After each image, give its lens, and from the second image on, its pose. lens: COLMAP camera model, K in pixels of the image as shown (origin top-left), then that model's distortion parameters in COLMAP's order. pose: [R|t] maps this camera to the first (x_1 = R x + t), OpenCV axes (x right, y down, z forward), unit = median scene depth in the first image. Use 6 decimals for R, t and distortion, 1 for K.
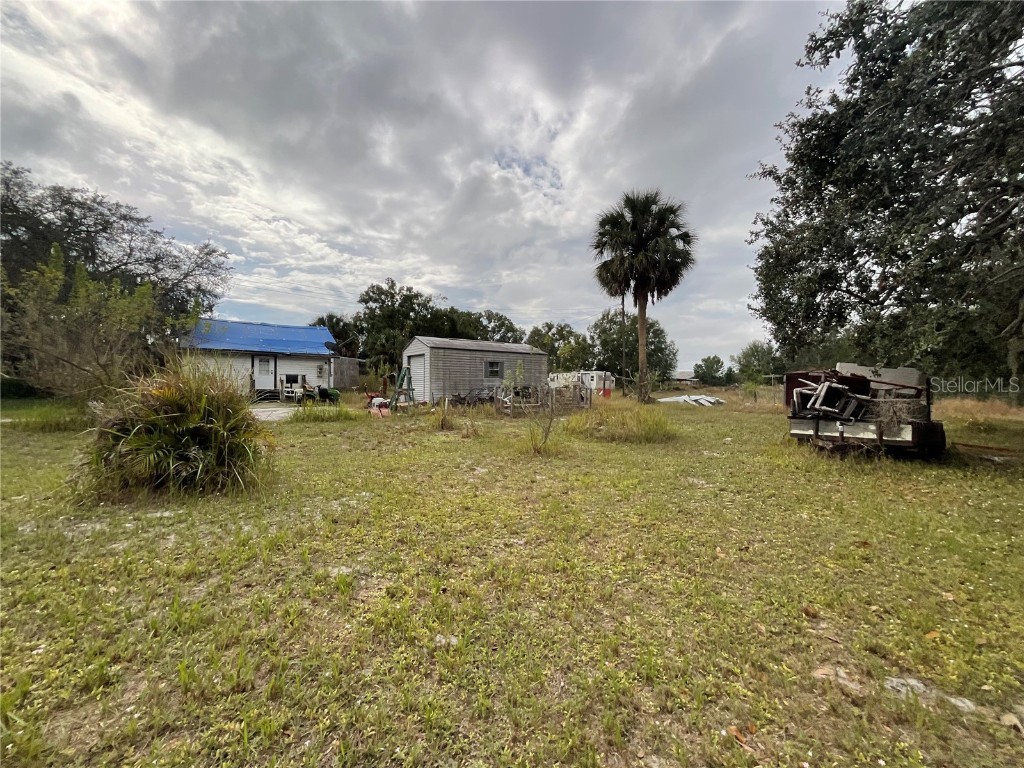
lens RADIAL K [[409.9, 0, 512.0], [0, 409.9, 384.0], [0, 0, 1]] dist [0.001502, 0.000094]
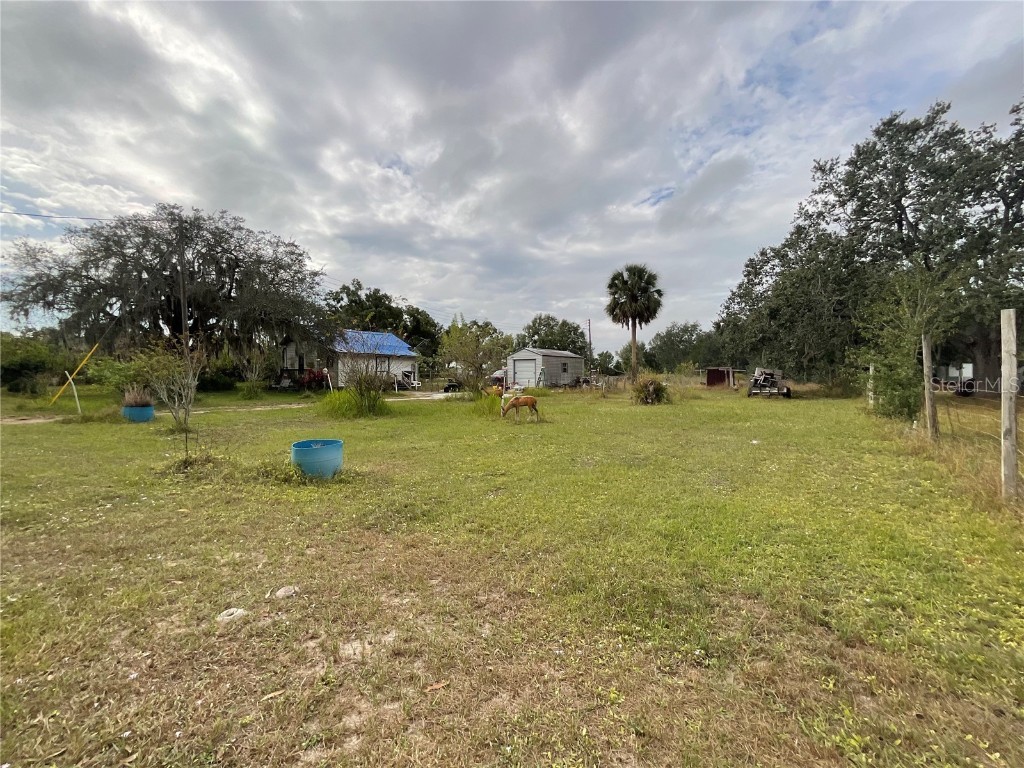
lens RADIAL K [[396.9, 0, 515.3], [0, 396.9, 371.7], [0, 0, 1]] dist [0.001315, 0.000103]
pose [[0.921589, -0.022038, 0.387542, -0.787315], [0.023919, 0.999714, -0.000032, -0.023423], [-0.387430, 0.009299, 0.921852, -0.333363]]
